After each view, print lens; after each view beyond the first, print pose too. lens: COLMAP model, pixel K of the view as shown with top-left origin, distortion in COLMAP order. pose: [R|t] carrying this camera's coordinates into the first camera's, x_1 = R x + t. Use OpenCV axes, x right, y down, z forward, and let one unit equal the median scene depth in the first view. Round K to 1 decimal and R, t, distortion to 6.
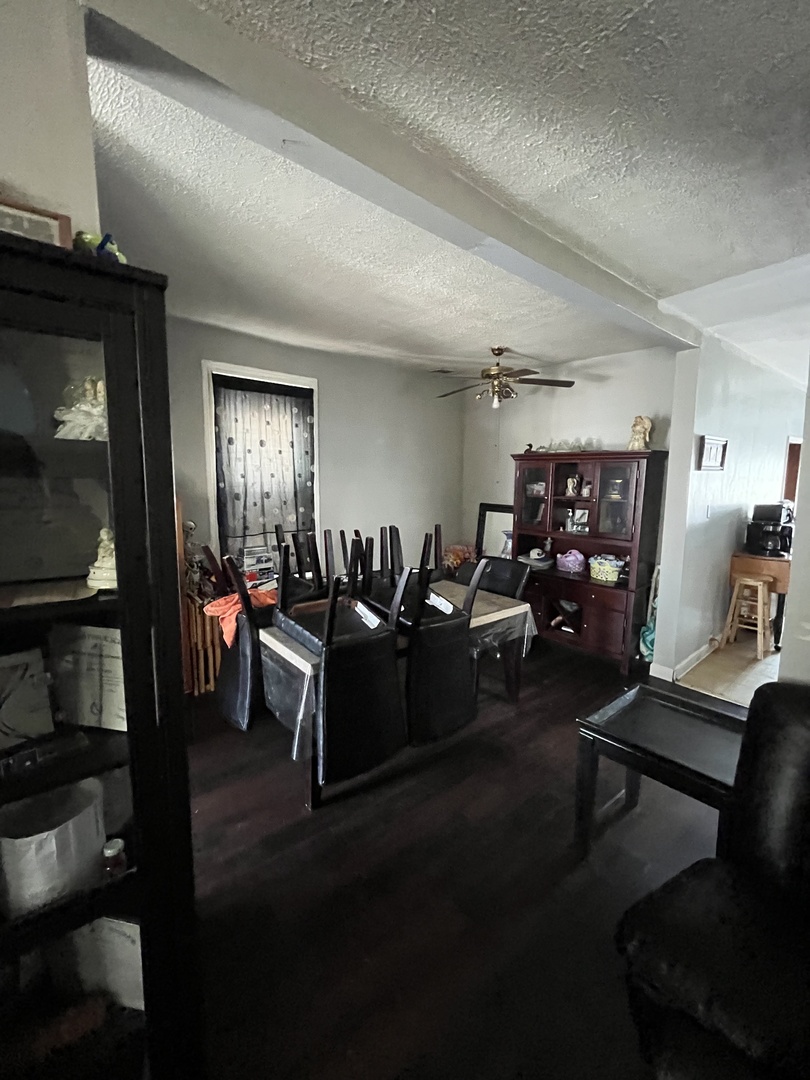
lens RADIAL K [[436.0, 0, 401.5], [0, 436.0, 538.7], [0, 0, 1]] dist [-0.003870, 0.000275]
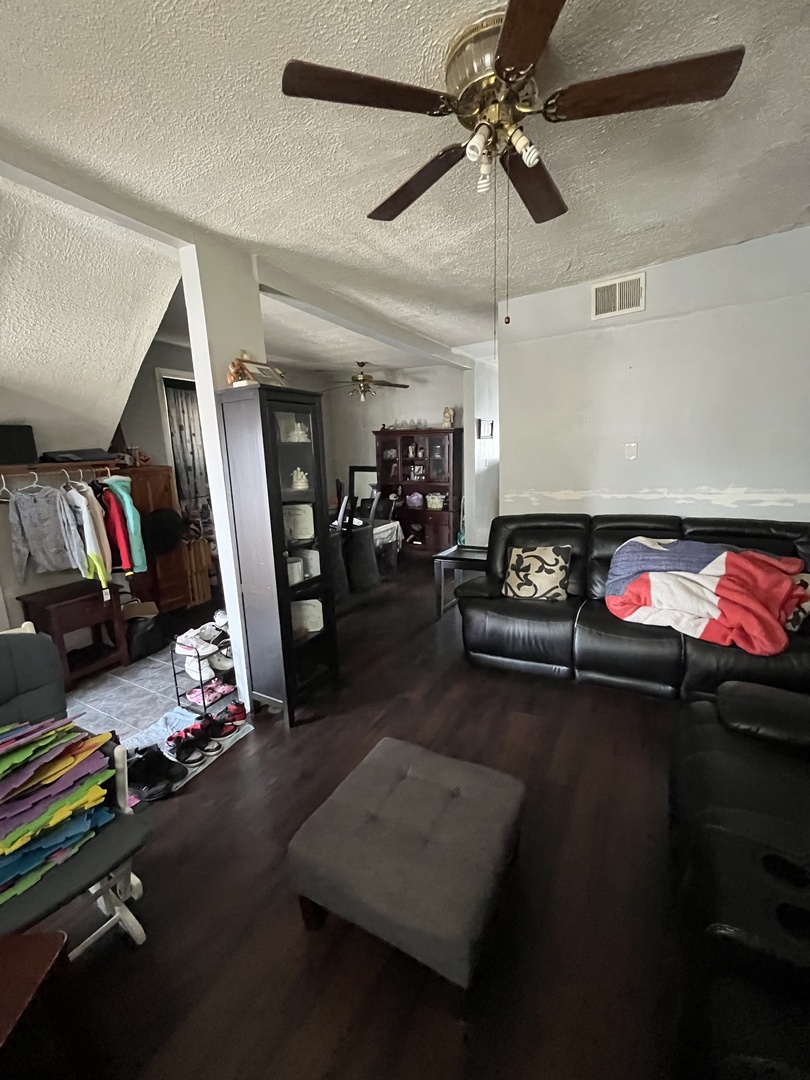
lens RADIAL K [[436.0, 0, 402.2], [0, 436.0, 538.4], [0, 0, 1]] dist [-0.003870, 0.000275]
pose [[0.924086, -0.113072, 0.365076, -0.254654], [0.087773, 0.992488, 0.085222, 0.055843], [-0.371970, -0.046709, 0.927069, -0.466284]]
